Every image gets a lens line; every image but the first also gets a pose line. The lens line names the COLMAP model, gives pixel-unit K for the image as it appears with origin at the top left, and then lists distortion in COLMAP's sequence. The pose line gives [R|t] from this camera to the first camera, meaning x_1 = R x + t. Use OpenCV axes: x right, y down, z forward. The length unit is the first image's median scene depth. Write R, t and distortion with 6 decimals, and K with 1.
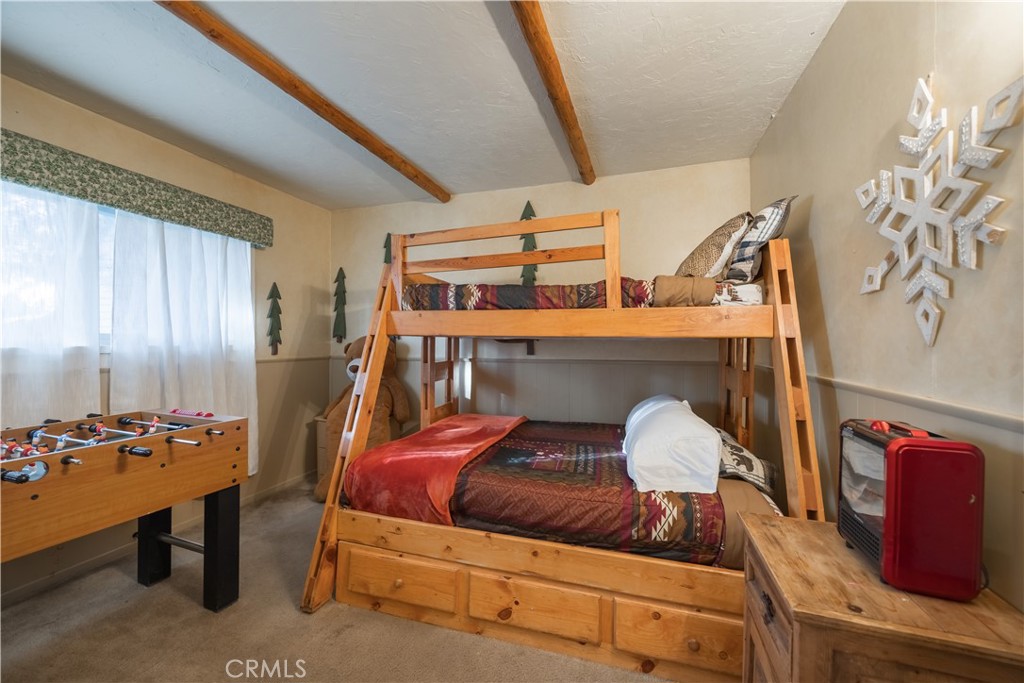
lens RADIAL K [[389.9, 0, 509.7], [0, 389.9, 345.3], [0, 0, 1]] dist [0.000758, 0.000202]
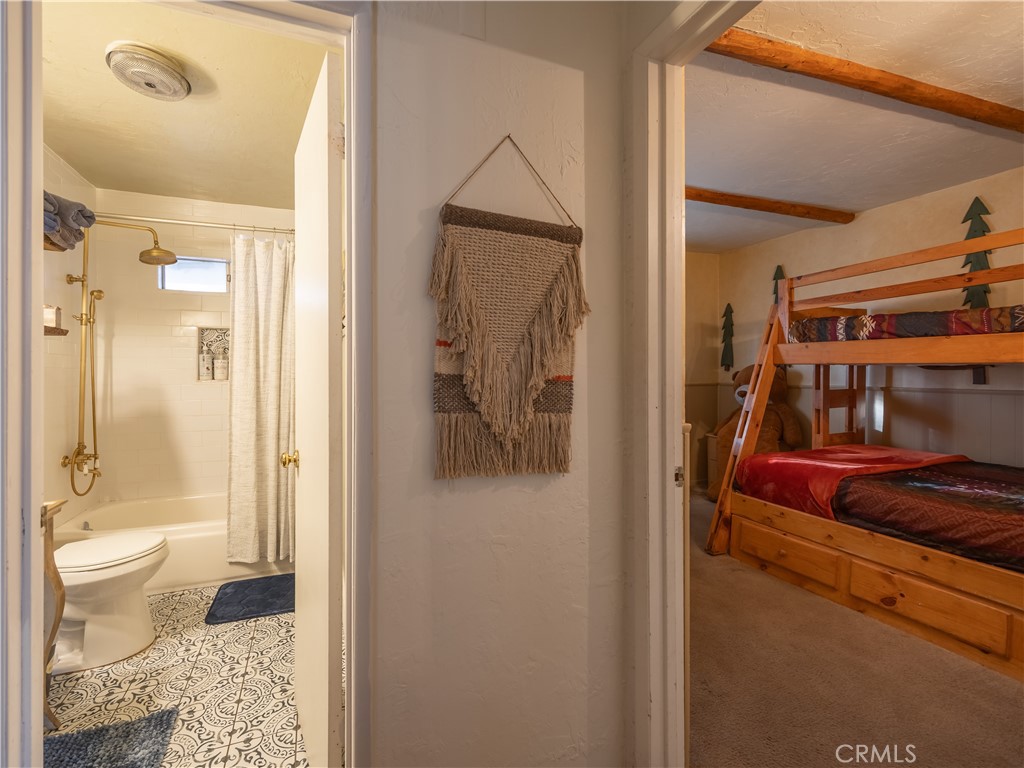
lens RADIAL K [[375.7, 0, 510.9], [0, 375.7, 374.0], [0, 0, 1]] dist [0.009252, -0.000400]
pose [[0.601615, -0.000146, -0.798786, 0.140202], [0.000980, 0.999999, 0.000555, 0.002572], [0.798785, -0.001117, 0.601615, -0.382295]]
